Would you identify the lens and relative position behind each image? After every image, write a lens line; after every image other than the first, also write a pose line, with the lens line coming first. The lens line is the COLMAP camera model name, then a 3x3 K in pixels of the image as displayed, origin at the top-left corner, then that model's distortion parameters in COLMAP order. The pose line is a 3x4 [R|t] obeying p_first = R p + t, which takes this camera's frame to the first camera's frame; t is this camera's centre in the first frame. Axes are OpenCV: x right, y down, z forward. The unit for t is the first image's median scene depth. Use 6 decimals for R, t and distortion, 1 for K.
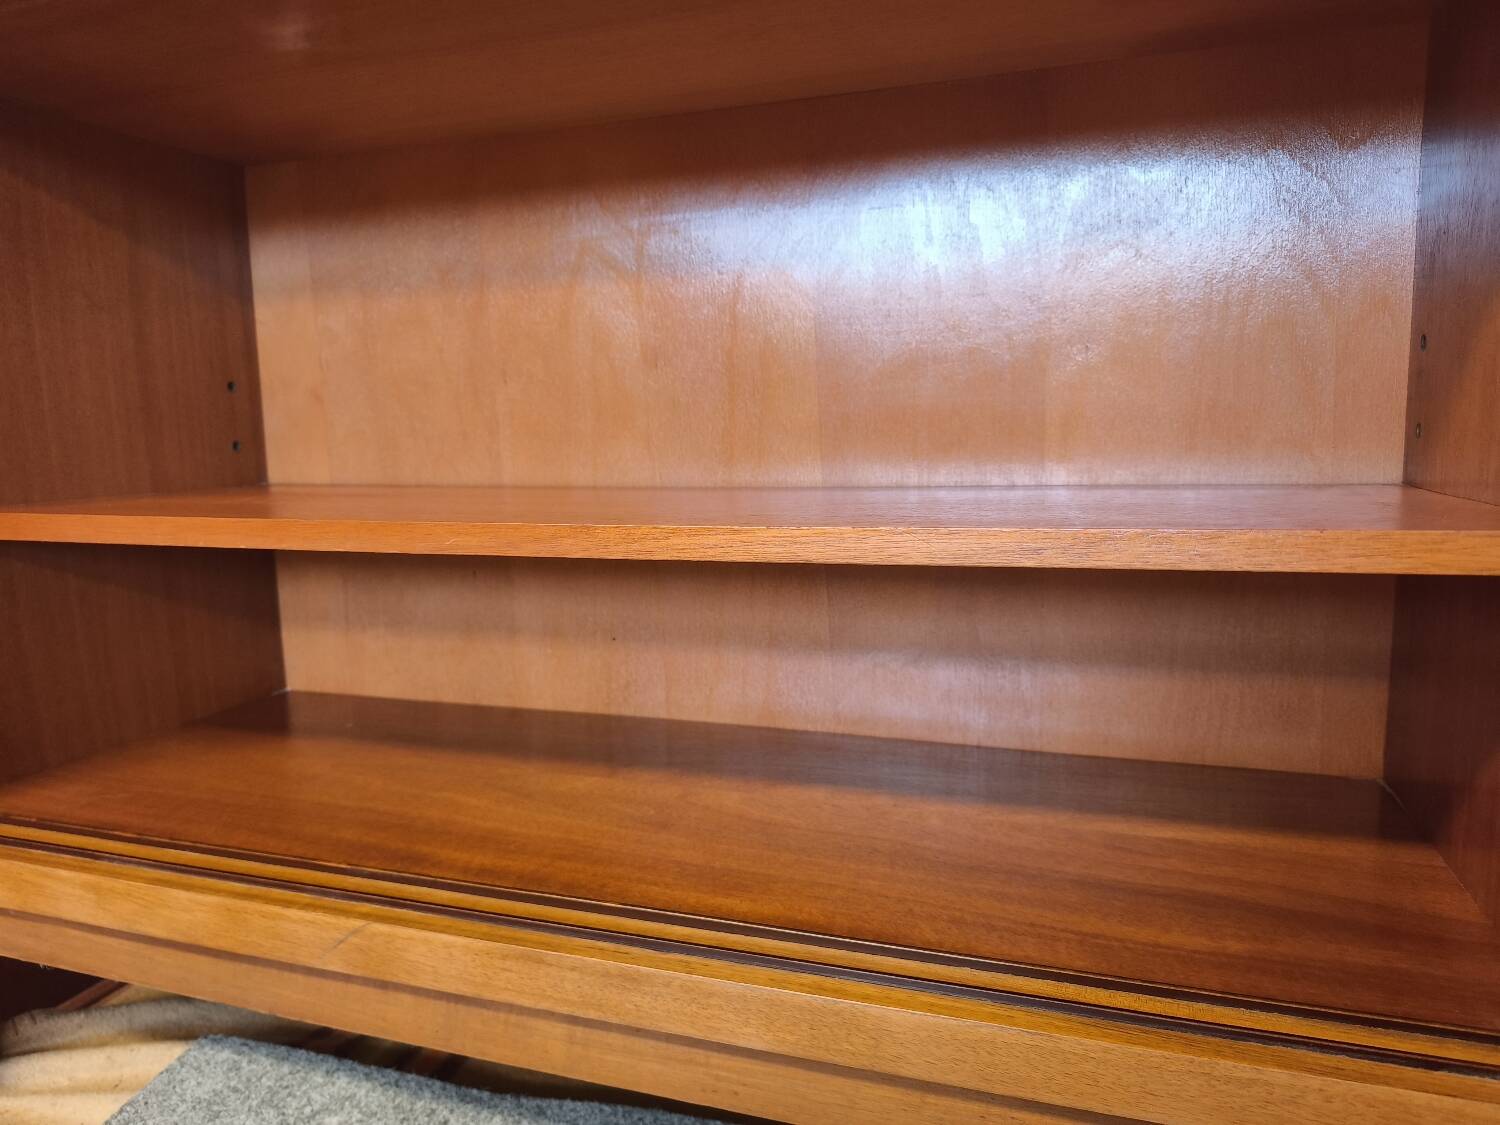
lens RADIAL K [[1046.3, 0, 747.1], [0, 1046.3, 569.2], [0, 0, 1]] dist [0.009705, -0.025101]
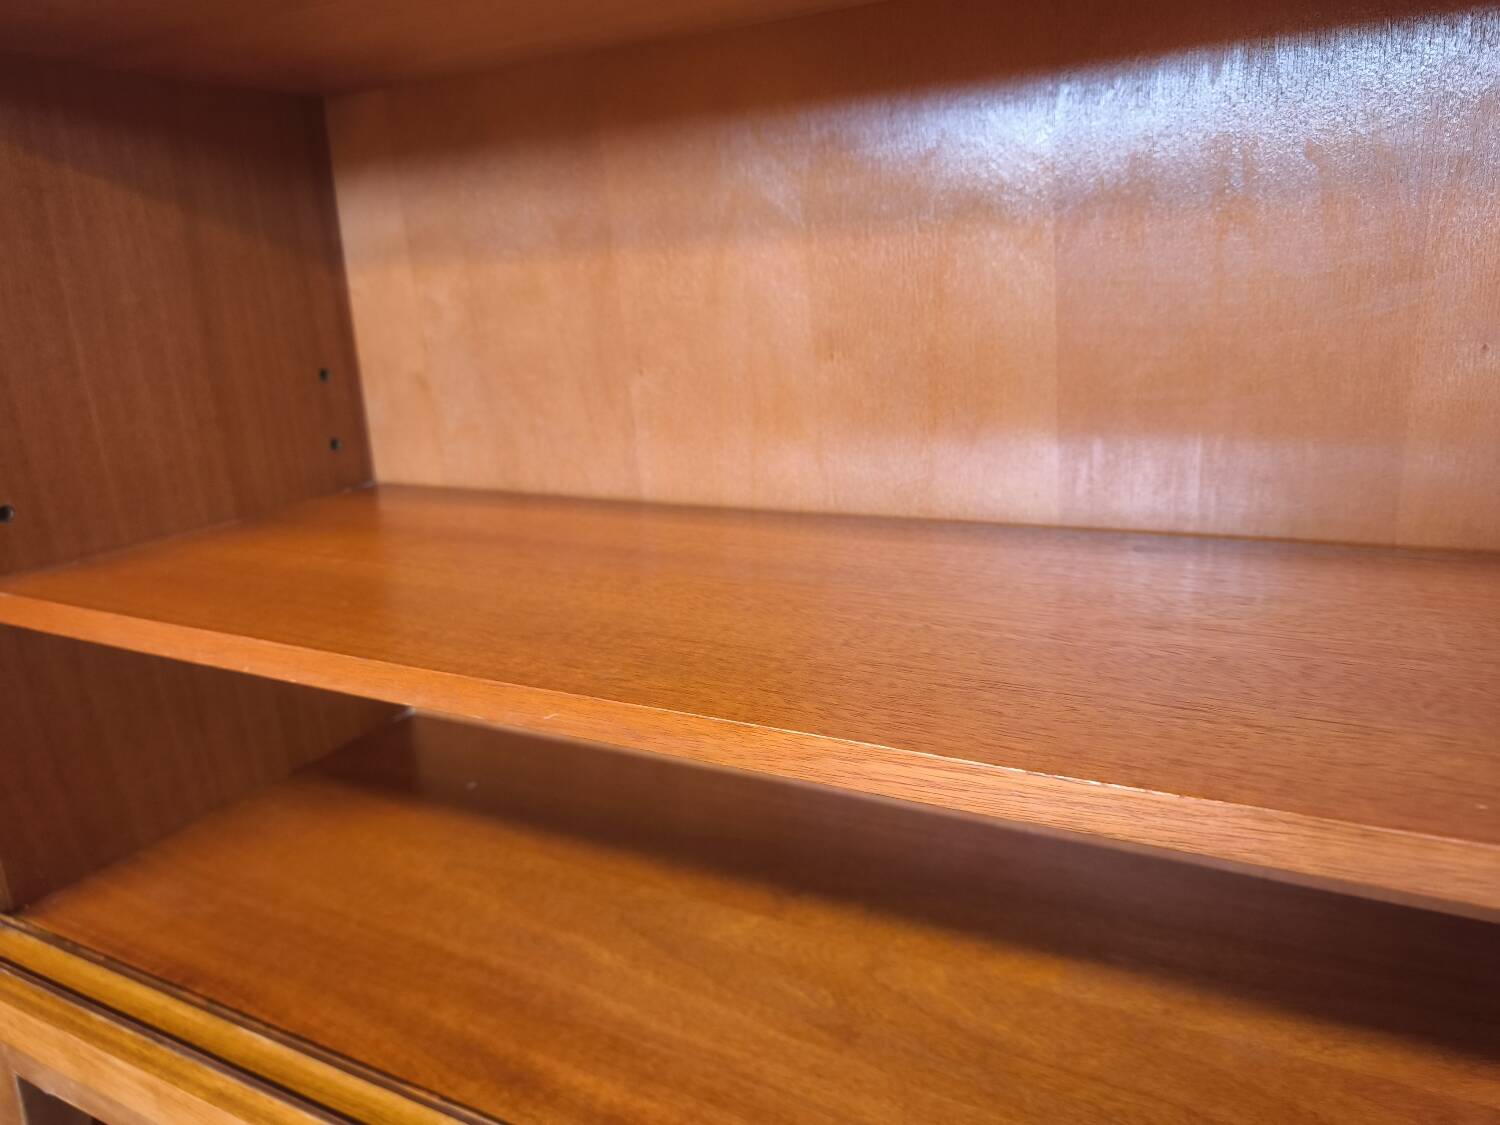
lens RADIAL K [[1046.3, 0, 749.1], [0, 1046.3, 556.9], [0, 0, 1]] dist [0.009705, -0.025101]
pose [[0.988375, 0.010729, -0.151654, -0.030111], [0.009293, 0.991379, 0.130699, -0.149923], [0.151749, -0.130589, 0.979754, 0.230691]]
